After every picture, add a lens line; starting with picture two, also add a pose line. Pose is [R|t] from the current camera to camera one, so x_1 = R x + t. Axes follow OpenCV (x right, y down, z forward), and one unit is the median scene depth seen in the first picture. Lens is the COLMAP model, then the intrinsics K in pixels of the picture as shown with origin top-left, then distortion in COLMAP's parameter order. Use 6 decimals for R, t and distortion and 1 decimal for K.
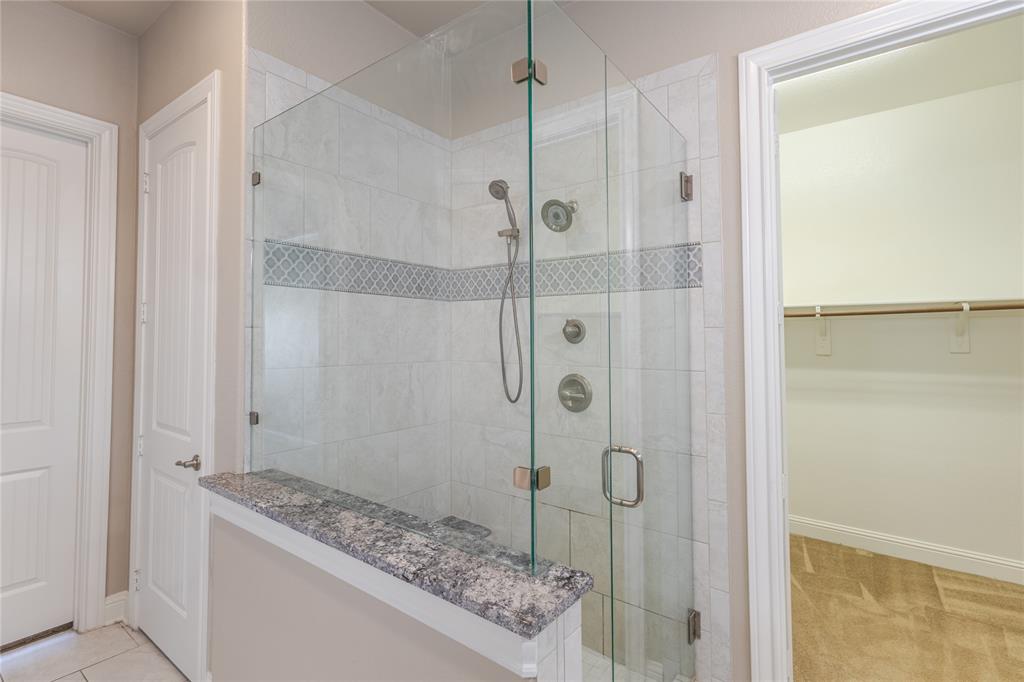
lens RADIAL K [[483.7, 0, 507.4], [0, 483.7, 326.6], [0, 0, 1]] dist [0.001069, 0.000491]
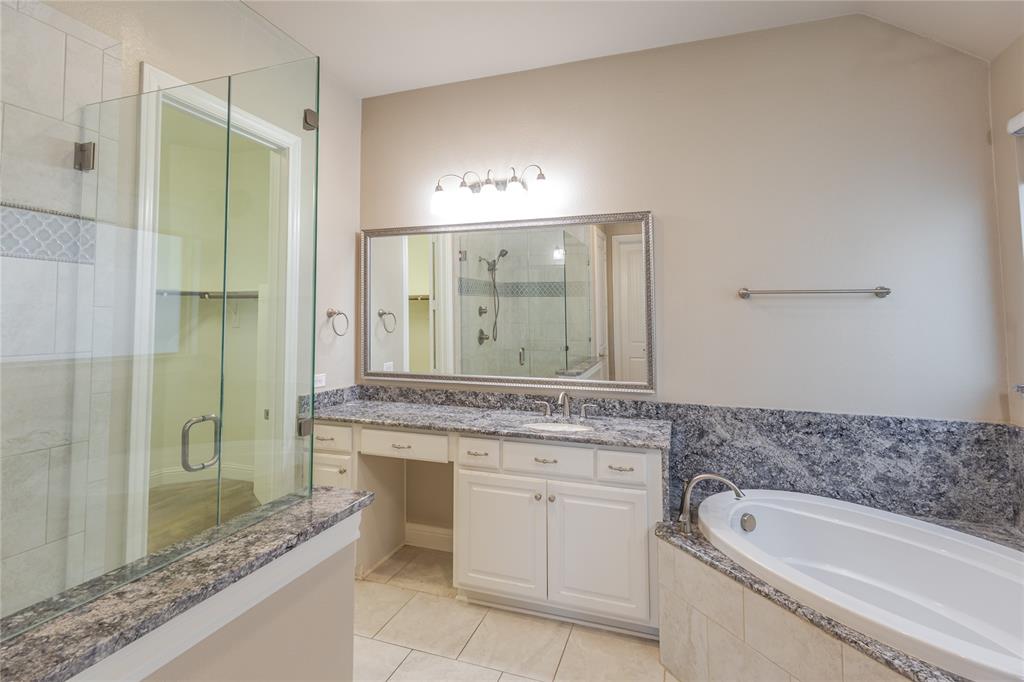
lens RADIAL K [[491.4, 0, 513.3], [0, 491.4, 295.1], [0, 0, 1]] dist [0.000105, 0.001880]
pose [[-0.314261, 0.039437, 0.948517, -0.986392], [-0.035744, 0.997937, -0.053334, 0.001921], [-0.948663, -0.050665, -0.312203, 0.624048]]
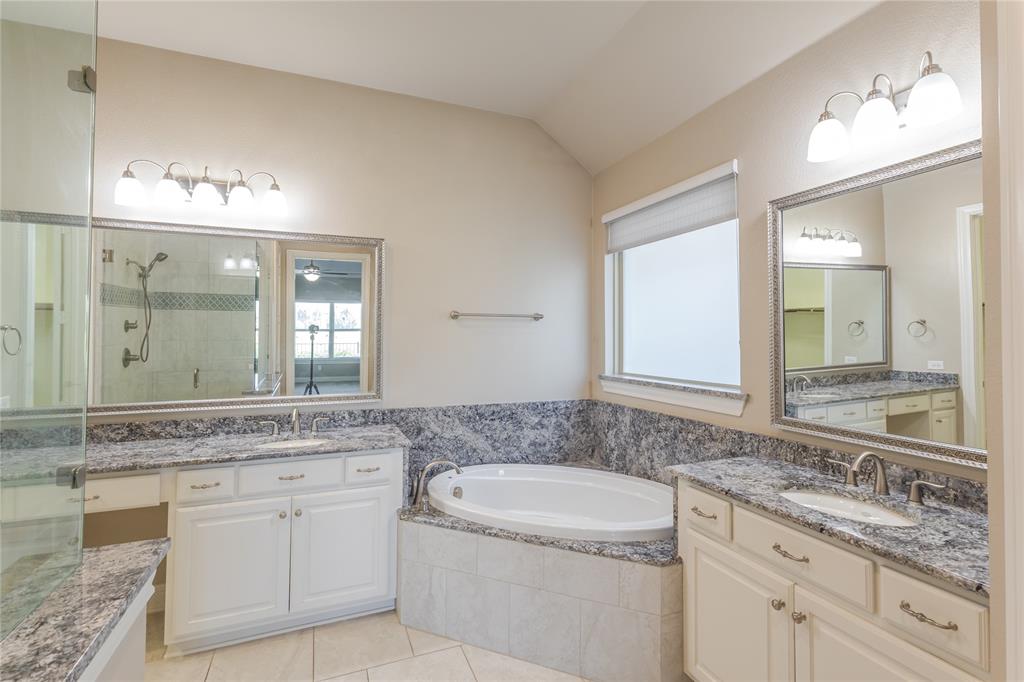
lens RADIAL K [[472.2, 0, 511.4], [0, 472.2, 330.5], [0, 0, 1]] dist [-0.001335, 0.000358]
pose [[-0.862533, -0.001946, 0.505996, -0.880211], [-0.023385, 0.999077, -0.036020, 0.010320], [-0.505460, -0.042901, -0.861783, 0.971285]]
